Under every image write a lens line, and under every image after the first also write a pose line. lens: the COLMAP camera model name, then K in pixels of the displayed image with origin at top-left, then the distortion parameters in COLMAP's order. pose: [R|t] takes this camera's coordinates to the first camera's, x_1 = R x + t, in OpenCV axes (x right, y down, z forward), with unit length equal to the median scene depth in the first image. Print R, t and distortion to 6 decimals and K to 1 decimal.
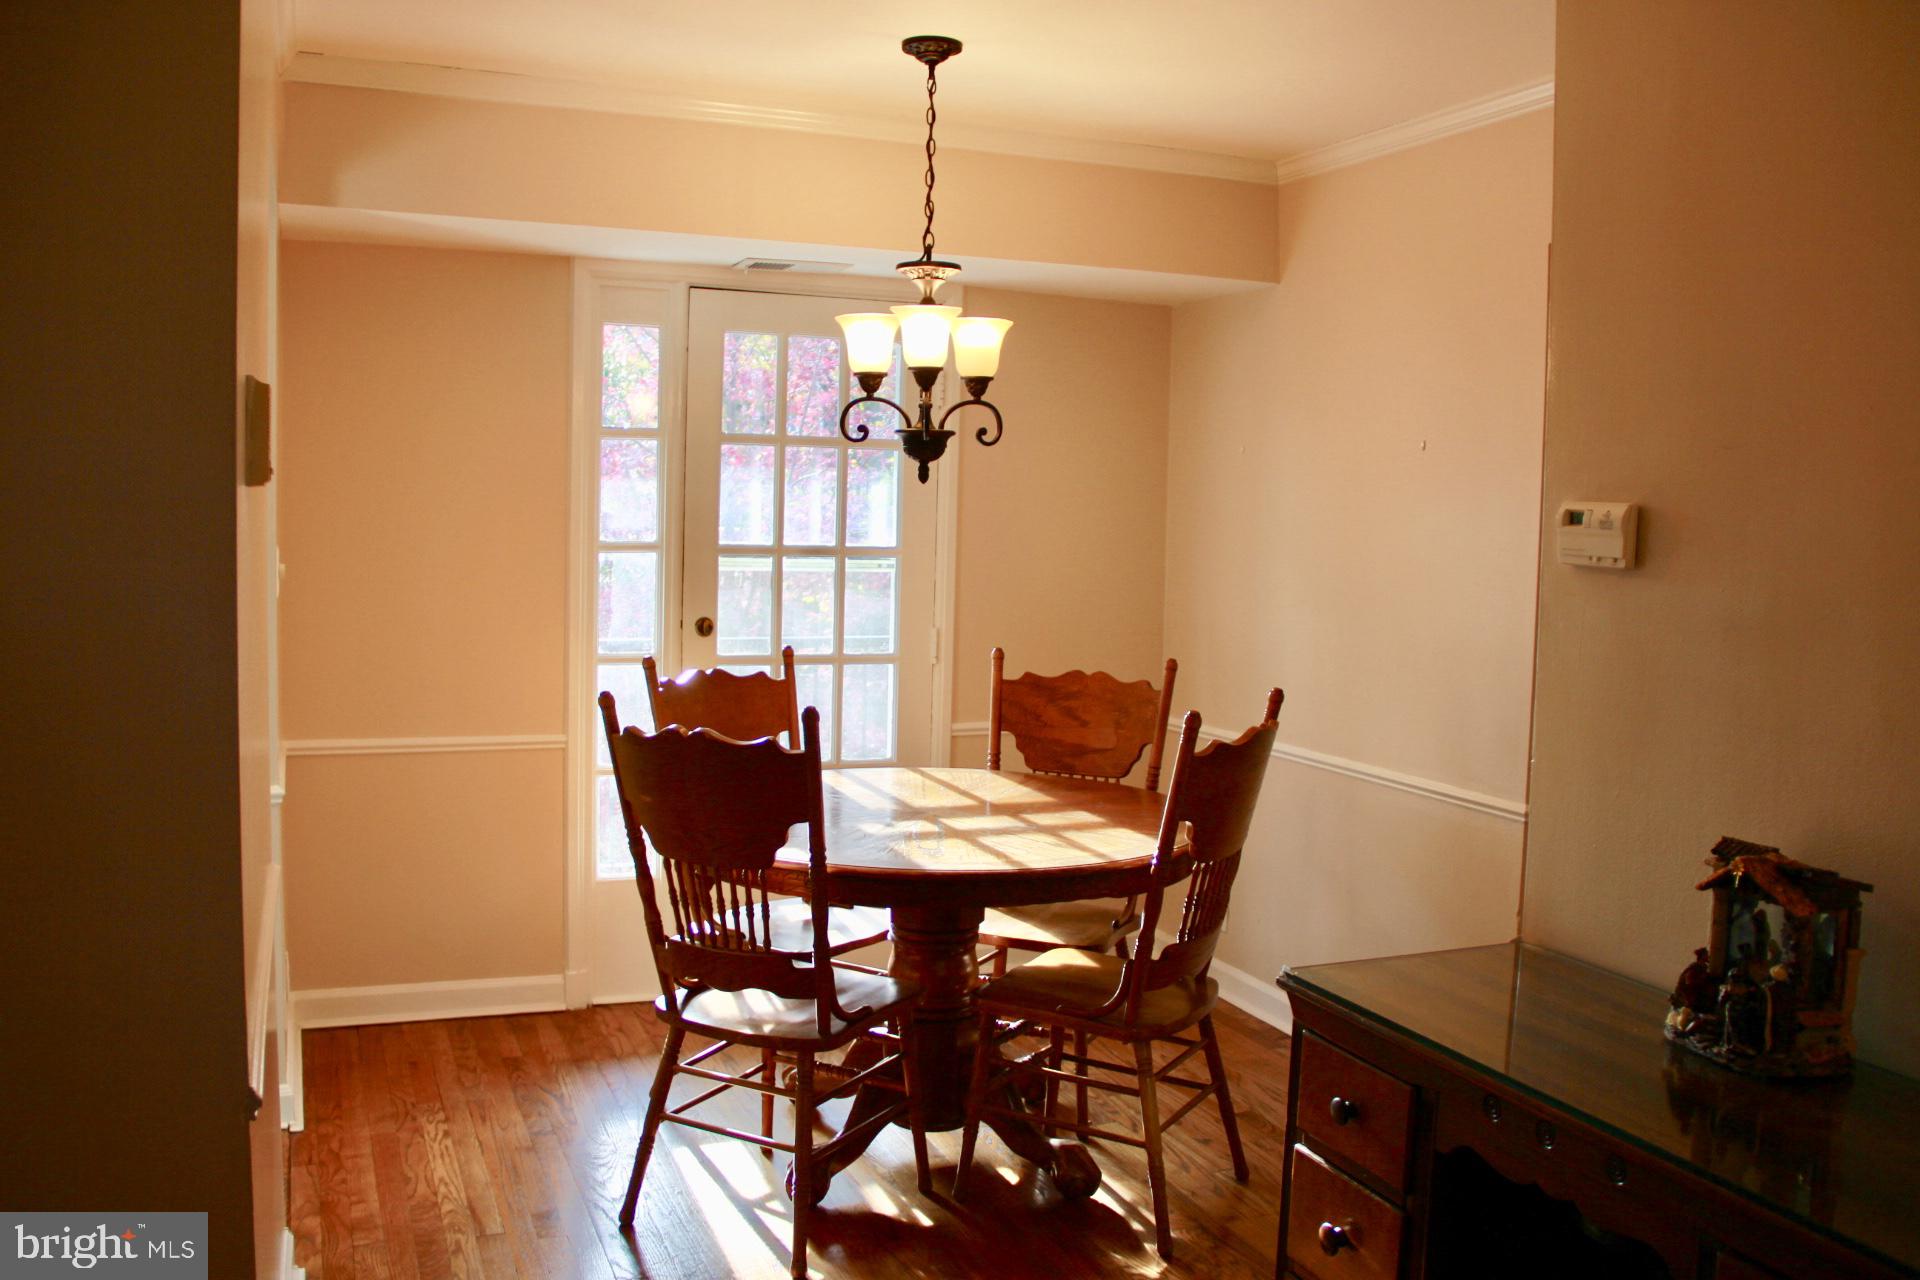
lens RADIAL K [[1602.1, 0, 959.4], [0, 1602.1, 632.3], [0, 0, 1]] dist [-0.178665, 0.141660]
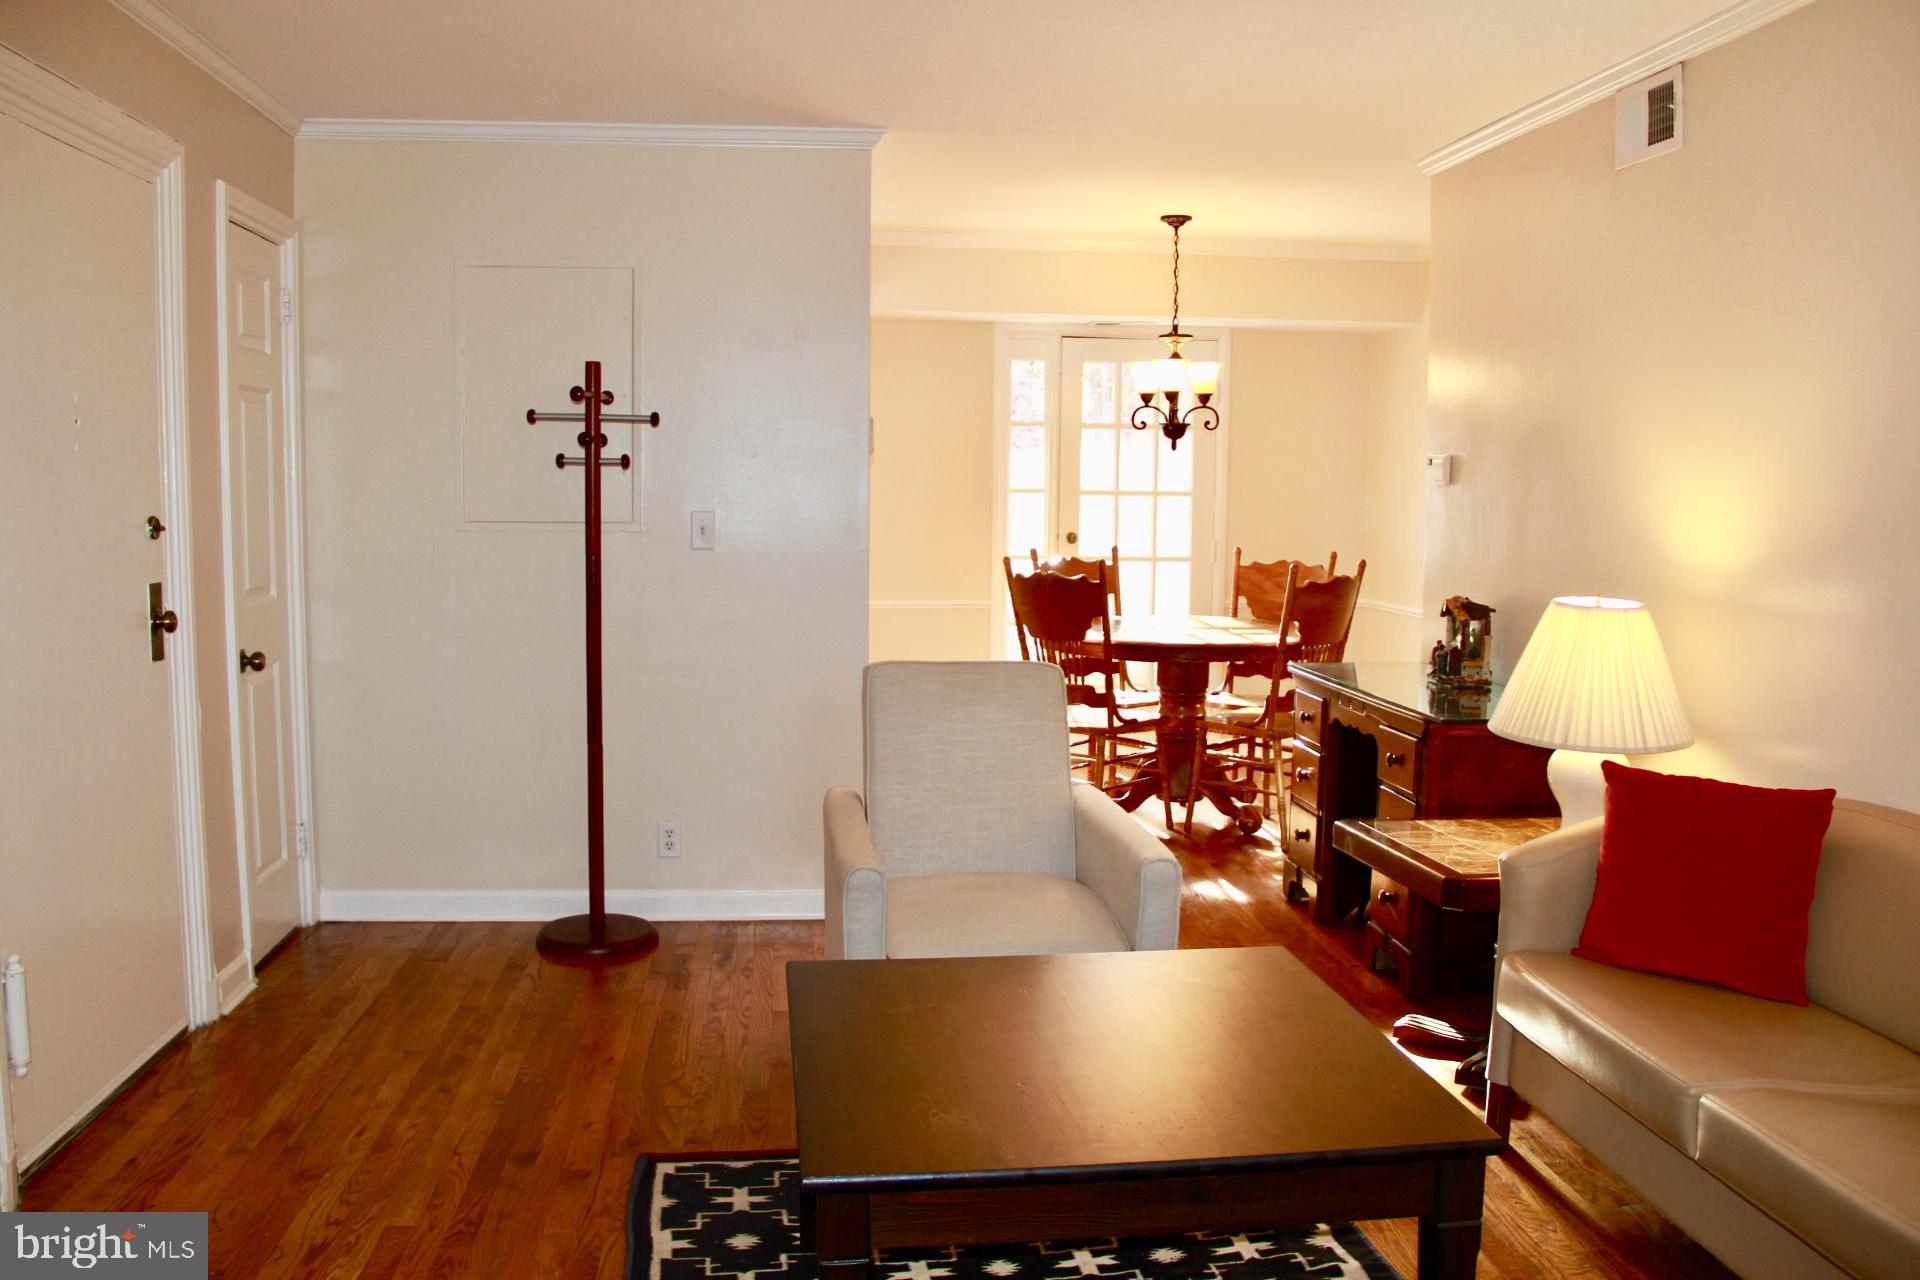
lens RADIAL K [[1602.1, 0, 959.4], [0, 1602.1, 632.3], [0, 0, 1]] dist [-0.178665, 0.141660]
pose [[0.963471, 0.011812, -0.267553, 0.238974], [-0.006849, 0.999787, 0.019475, 0.085712], [0.267726, -0.016931, 0.963346, -0.881027]]
